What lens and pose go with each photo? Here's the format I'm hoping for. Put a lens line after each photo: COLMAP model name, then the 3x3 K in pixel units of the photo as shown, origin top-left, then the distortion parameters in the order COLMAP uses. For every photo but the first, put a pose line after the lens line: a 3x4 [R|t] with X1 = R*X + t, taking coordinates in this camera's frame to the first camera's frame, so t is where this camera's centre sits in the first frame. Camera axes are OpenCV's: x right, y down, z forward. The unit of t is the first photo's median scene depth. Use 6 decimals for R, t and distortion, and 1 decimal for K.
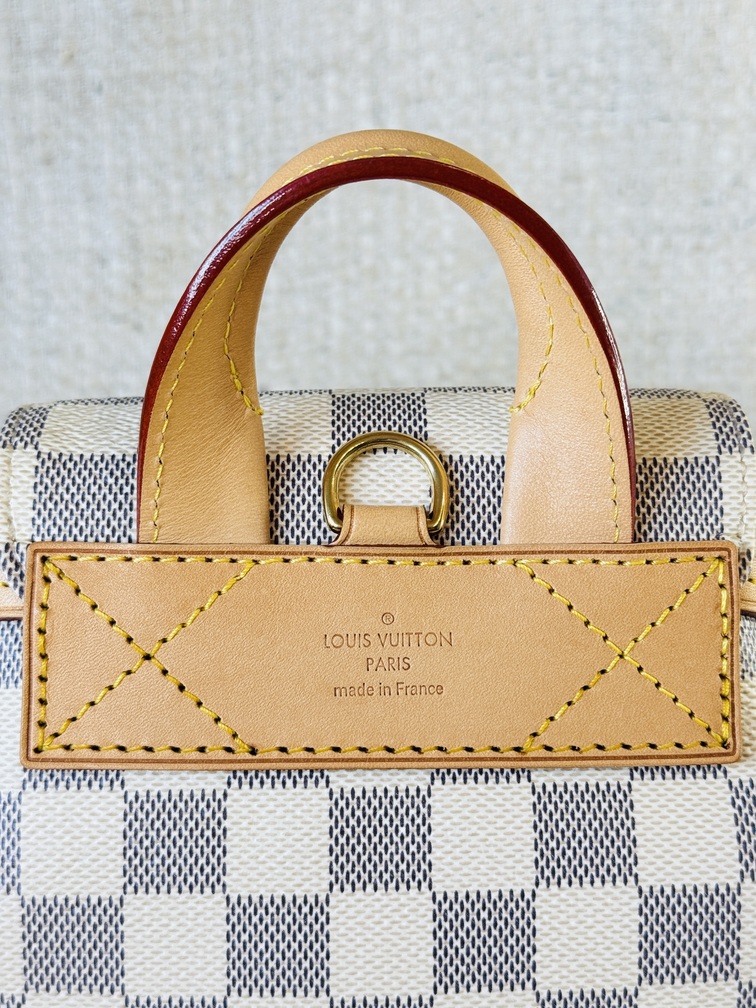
lens RADIAL K [[1405.5, 0, 373.3], [0, 1405.5, 507.0], [0, 0, 1]] dist [0.206447, -0.558558]
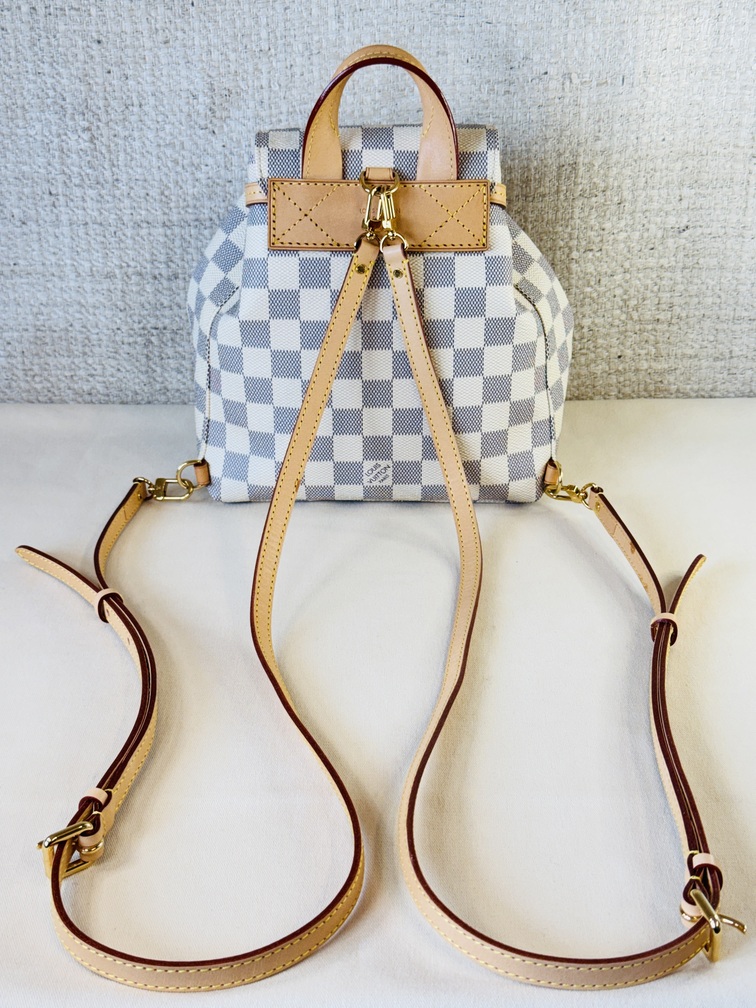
lens RADIAL K [[1405.5, 0, 373.3], [0, 1405.5, 507.0], [0, 0, 1]] dist [0.206447, -0.558558]
pose [[0.999981, 0.005797, 0.002134, -0.007620], [-0.006120, 0.976643, 0.214782, 0.060040], [-0.000839, -0.214791, 0.976660, -2.293270]]
